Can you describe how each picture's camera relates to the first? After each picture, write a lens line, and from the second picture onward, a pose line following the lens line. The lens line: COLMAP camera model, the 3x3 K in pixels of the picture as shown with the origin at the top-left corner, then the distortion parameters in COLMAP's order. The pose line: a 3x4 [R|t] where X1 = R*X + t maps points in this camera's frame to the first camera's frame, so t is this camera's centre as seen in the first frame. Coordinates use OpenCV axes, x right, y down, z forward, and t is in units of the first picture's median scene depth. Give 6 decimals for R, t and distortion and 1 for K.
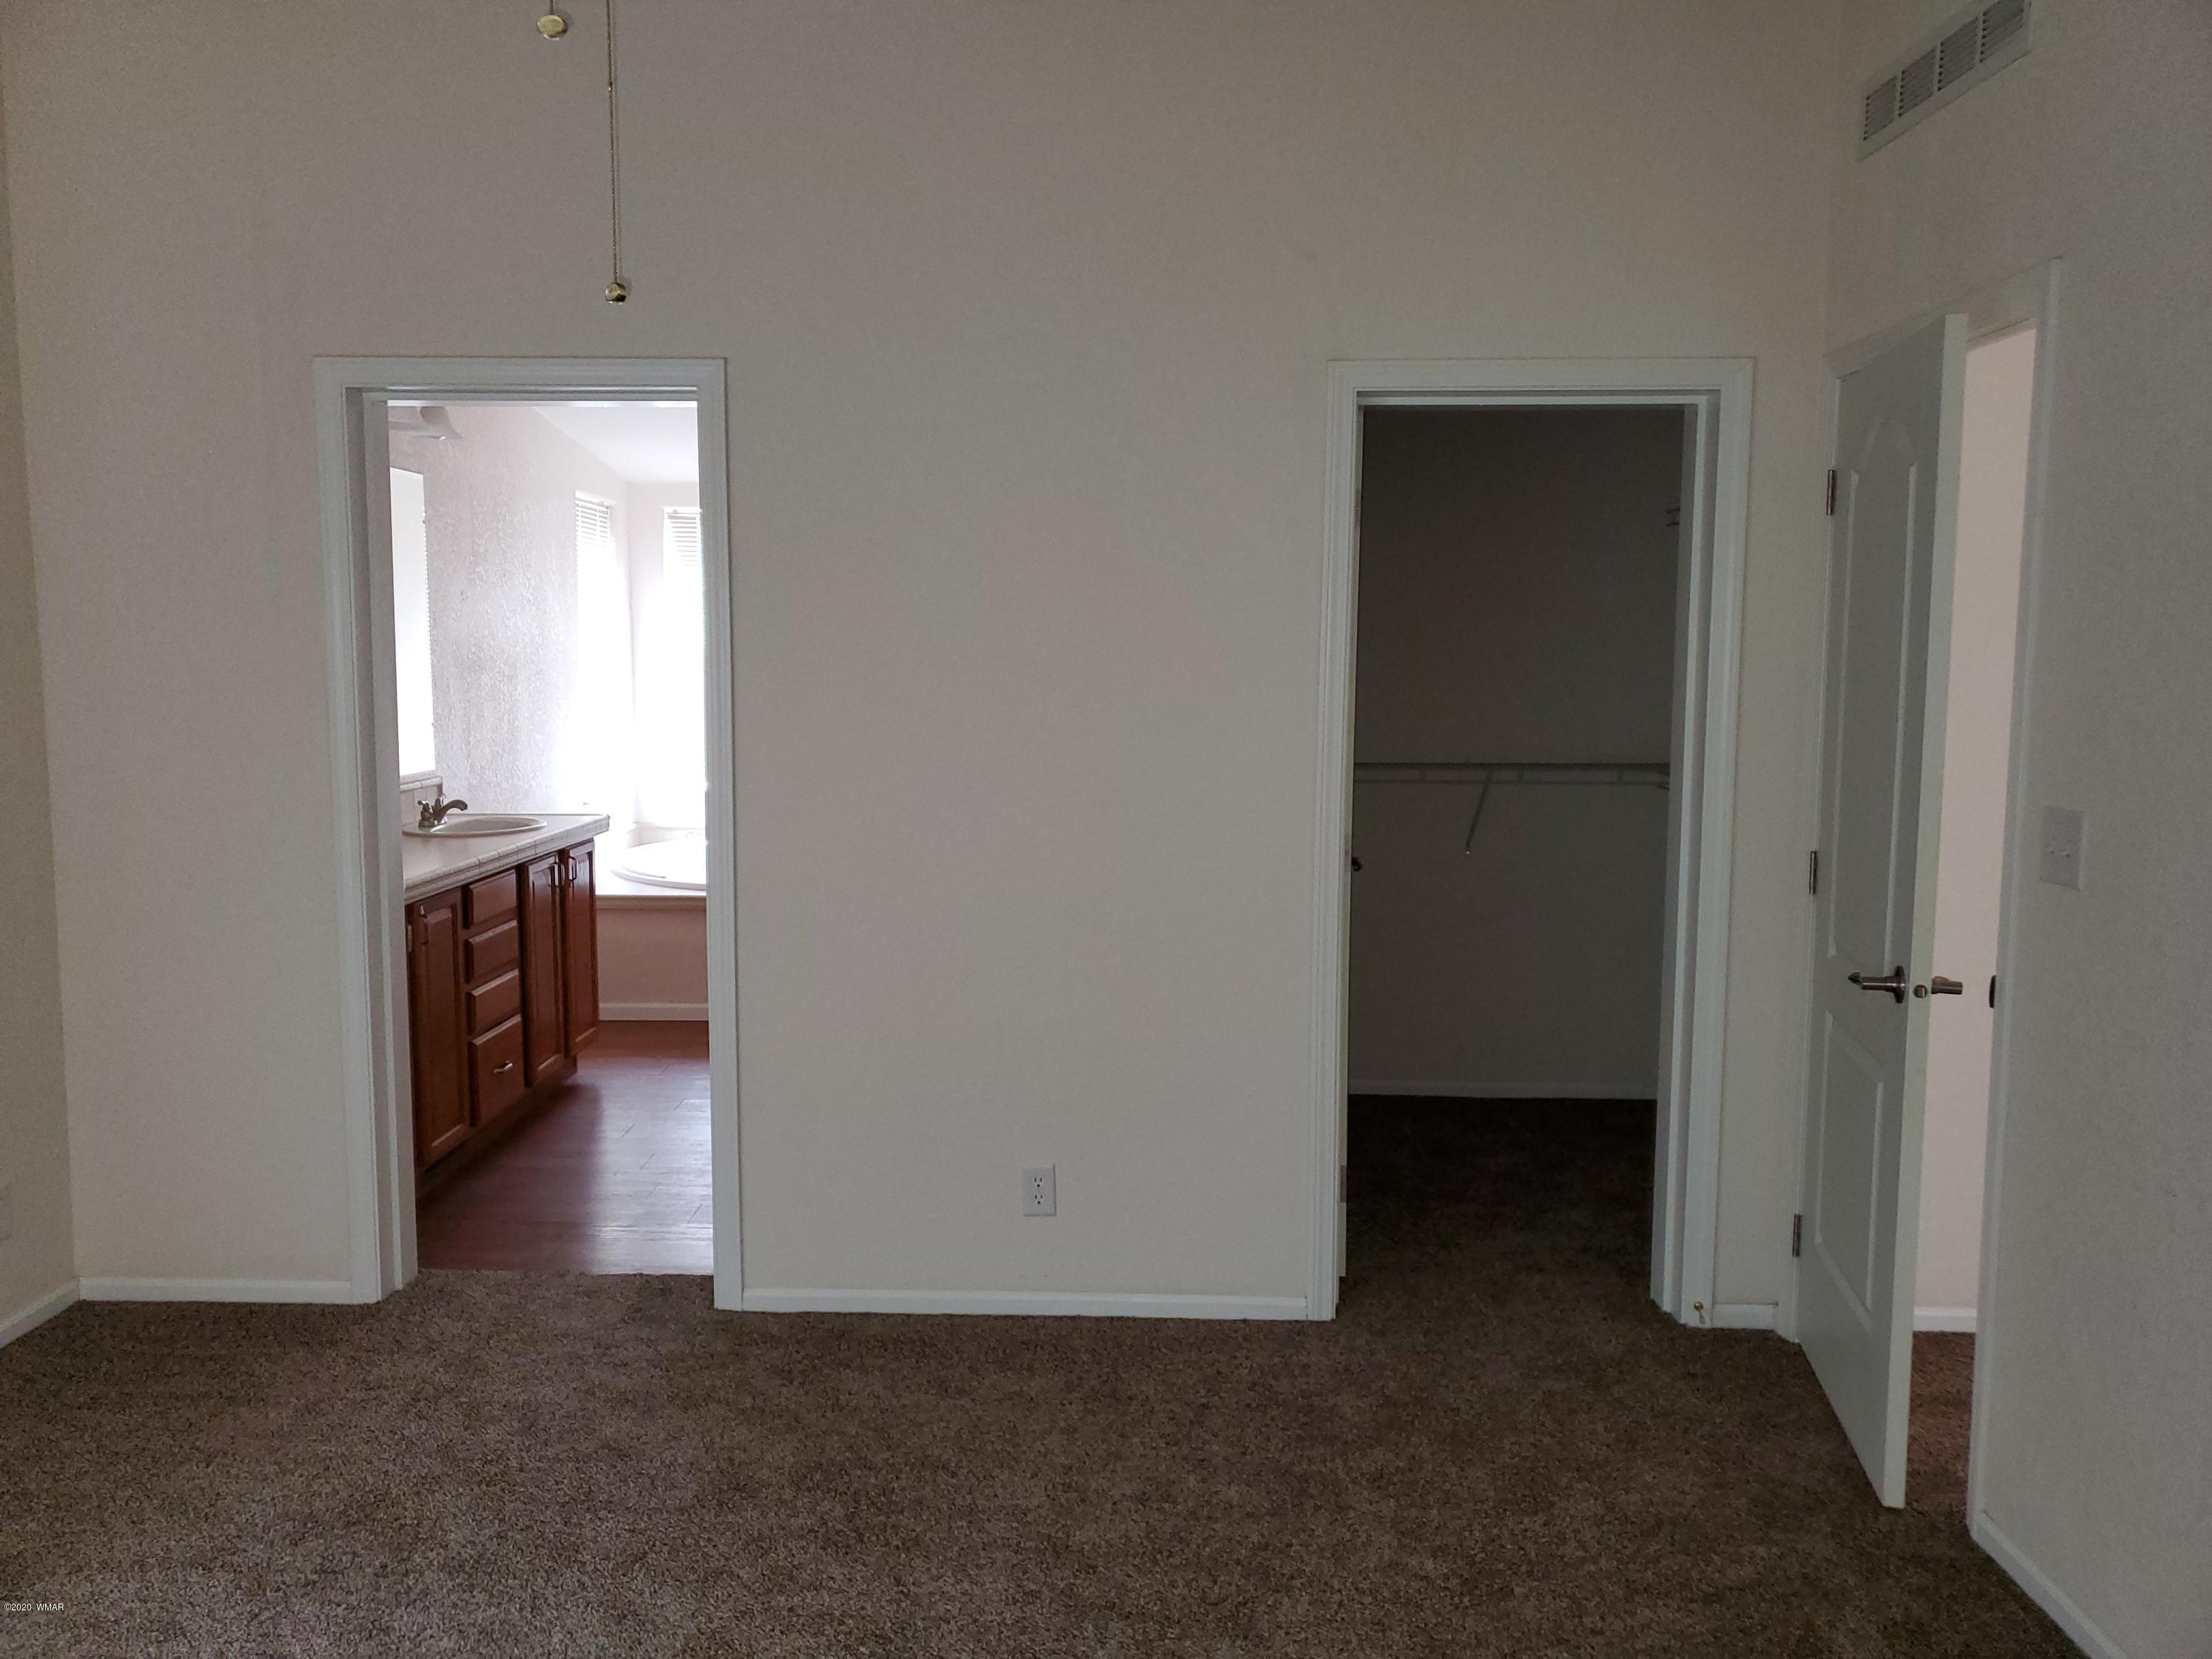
lens RADIAL K [[1754.5, 0, 1088.0], [0, 1754.5, 838.1], [0, 0, 1]] dist [0.039597, -0.005154]
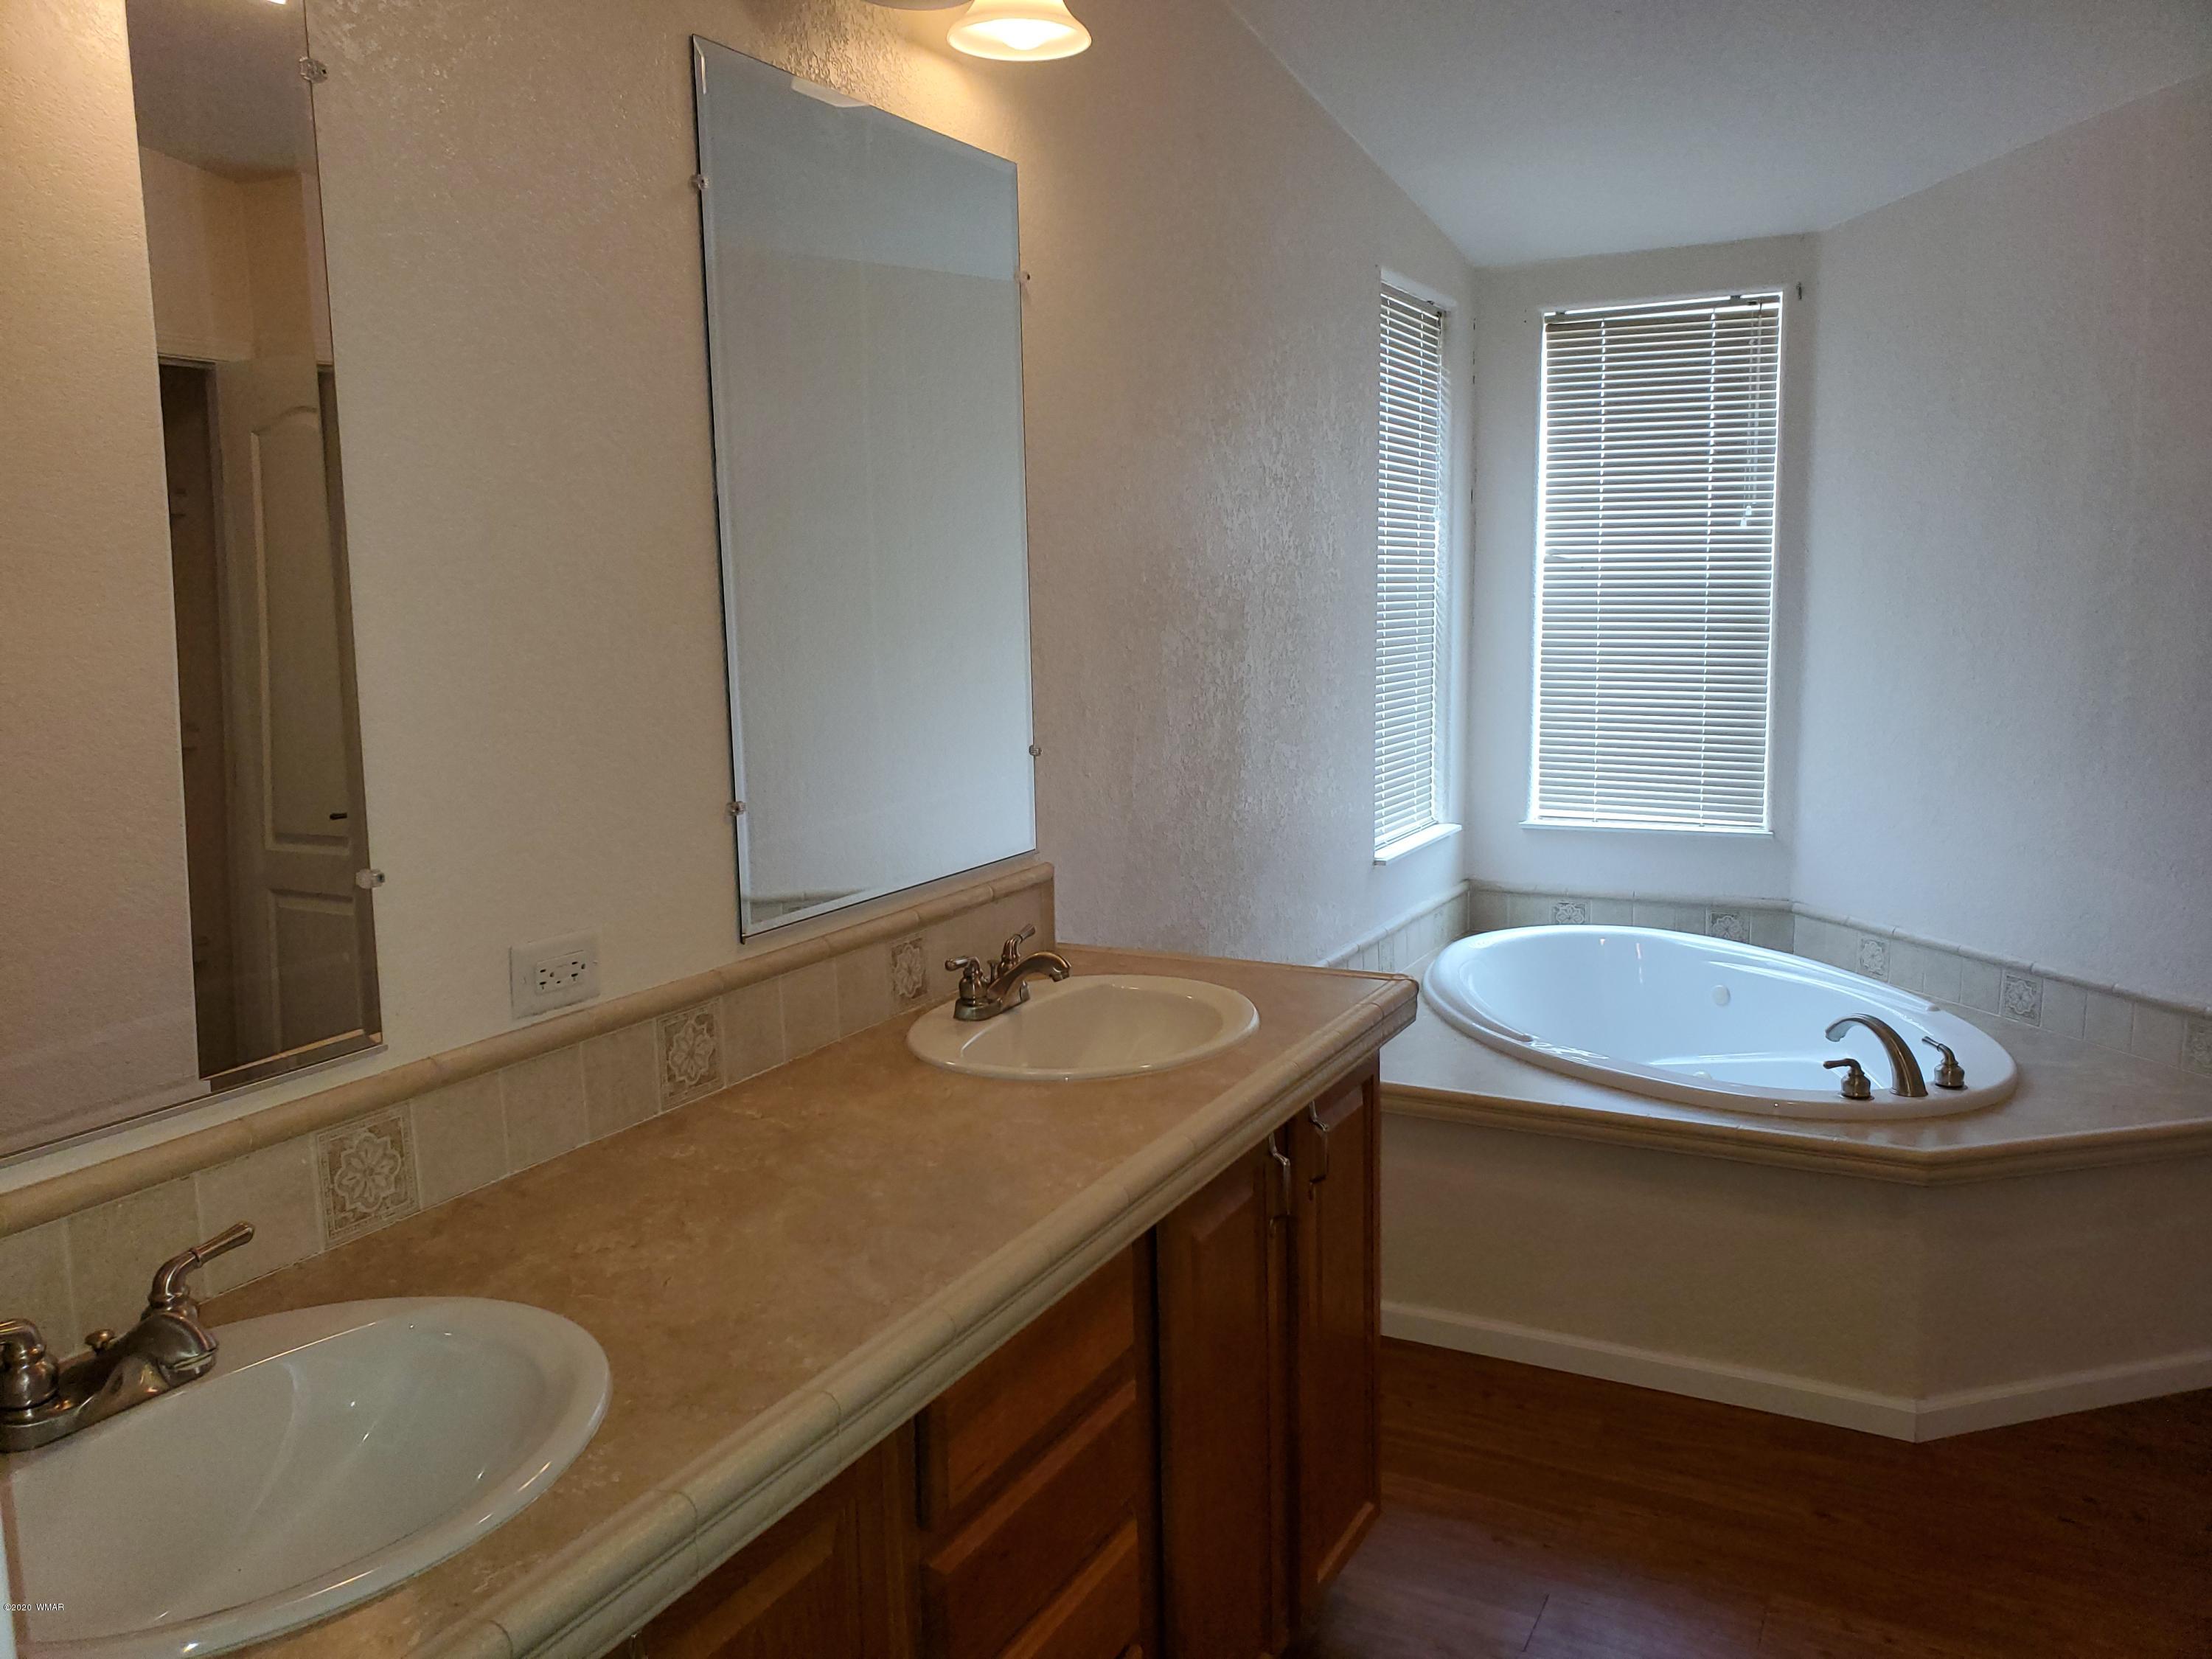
lens RADIAL K [[1754.5, 0, 1088.0], [0, 1754.5, 838.1], [0, 0, 1]] dist [0.039597, -0.005154]
pose [[0.899381, 0.045708, -0.434769, -0.147943], [-0.029571, 0.998602, 0.043812, -0.054649], [0.436164, -0.026547, 0.899476, 0.540519]]
